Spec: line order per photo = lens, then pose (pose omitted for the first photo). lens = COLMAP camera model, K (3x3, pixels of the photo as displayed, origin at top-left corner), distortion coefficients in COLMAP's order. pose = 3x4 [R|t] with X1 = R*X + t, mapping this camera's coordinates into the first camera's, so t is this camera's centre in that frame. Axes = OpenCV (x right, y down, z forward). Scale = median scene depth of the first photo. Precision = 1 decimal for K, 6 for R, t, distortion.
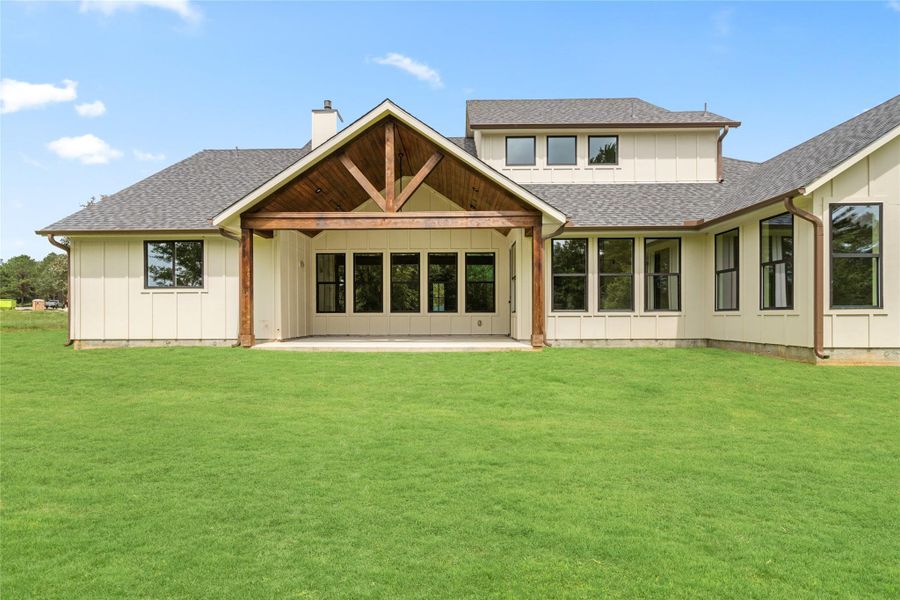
lens RADIAL K [[388.8, 0, 447.5], [0, 388.8, 311.1], [0, 0, 1]] dist [0.000886, 0.000148]
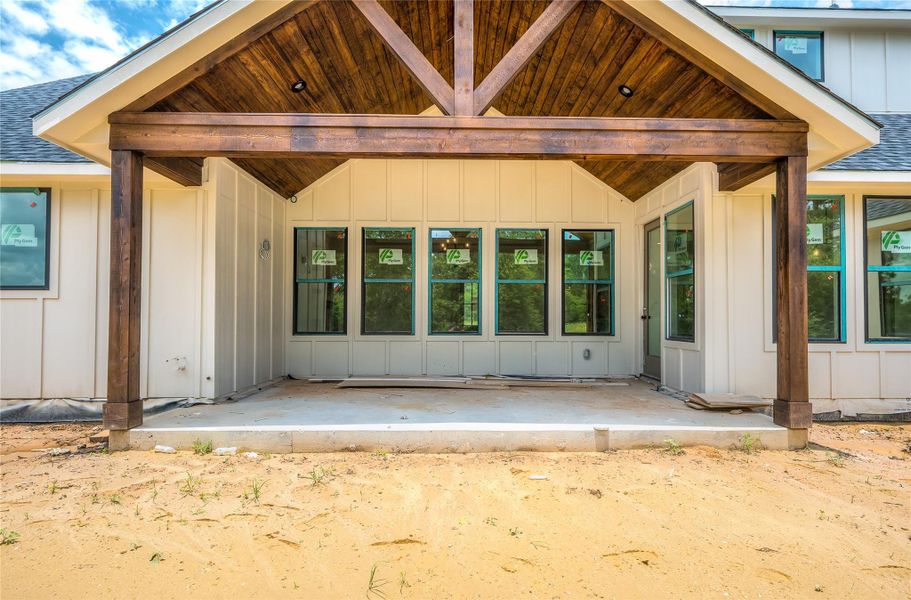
lens RADIAL K [[494.1, 0, 459.5], [0, 494.1, 306.2], [0, 0, 1]] dist [-0.002888, -0.000535]
pose [[0.999939, 0.008537, -0.007037, -0.129348], [-0.008674, 0.999770, -0.019630, -0.030594], [0.006868, 0.019690, 0.999783, 0.406079]]
